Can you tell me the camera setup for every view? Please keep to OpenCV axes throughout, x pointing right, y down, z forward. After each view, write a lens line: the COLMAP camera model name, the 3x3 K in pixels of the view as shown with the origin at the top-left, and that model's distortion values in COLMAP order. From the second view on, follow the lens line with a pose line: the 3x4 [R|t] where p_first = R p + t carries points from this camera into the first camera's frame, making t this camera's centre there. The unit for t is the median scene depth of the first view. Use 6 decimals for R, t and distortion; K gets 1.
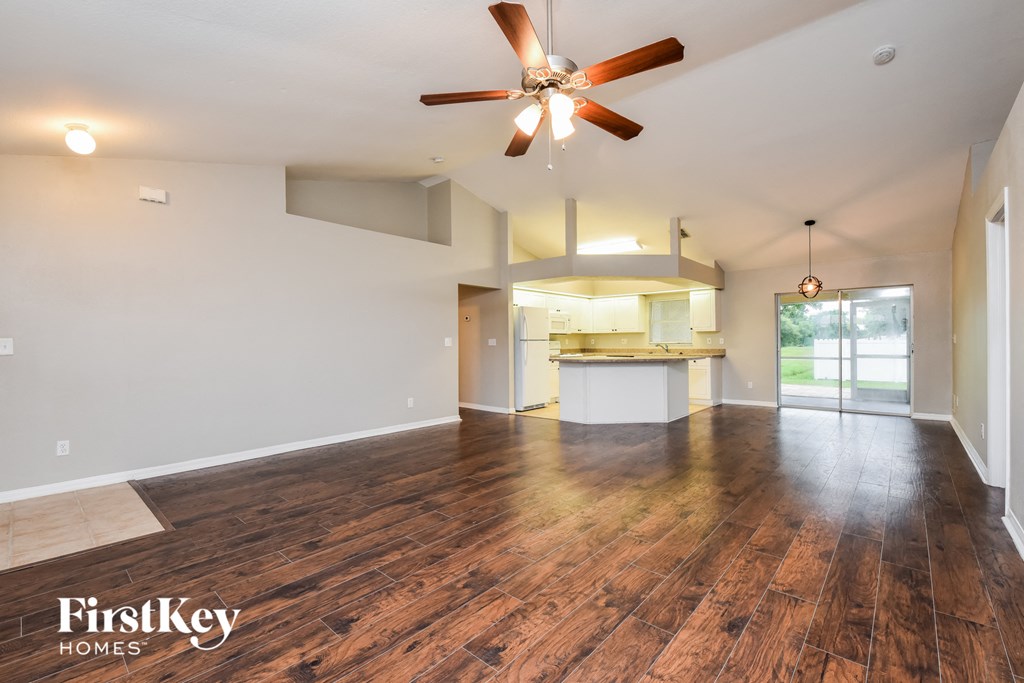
lens RADIAL K [[445.6, 0, 510.9], [0, 445.6, 337.7], [0, 0, 1]] dist [0.040733, 0.000850]
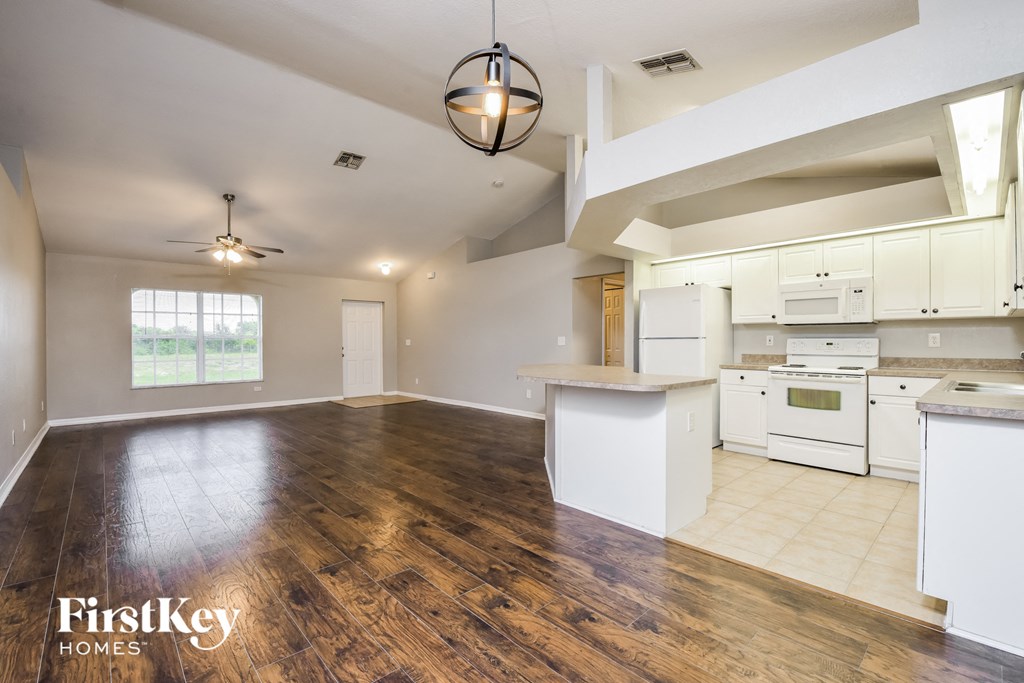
lens RADIAL K [[445.6, 0, 511.0], [0, 445.6, 349.1], [0, 0, 1]] dist [0.040733, 0.000850]
pose [[-0.091842, -0.001148, -0.995773, 0.927986], [-0.002159, 0.999997, -0.000954, 0.032038], [0.995771, 0.002063, -0.091844, 1.111457]]
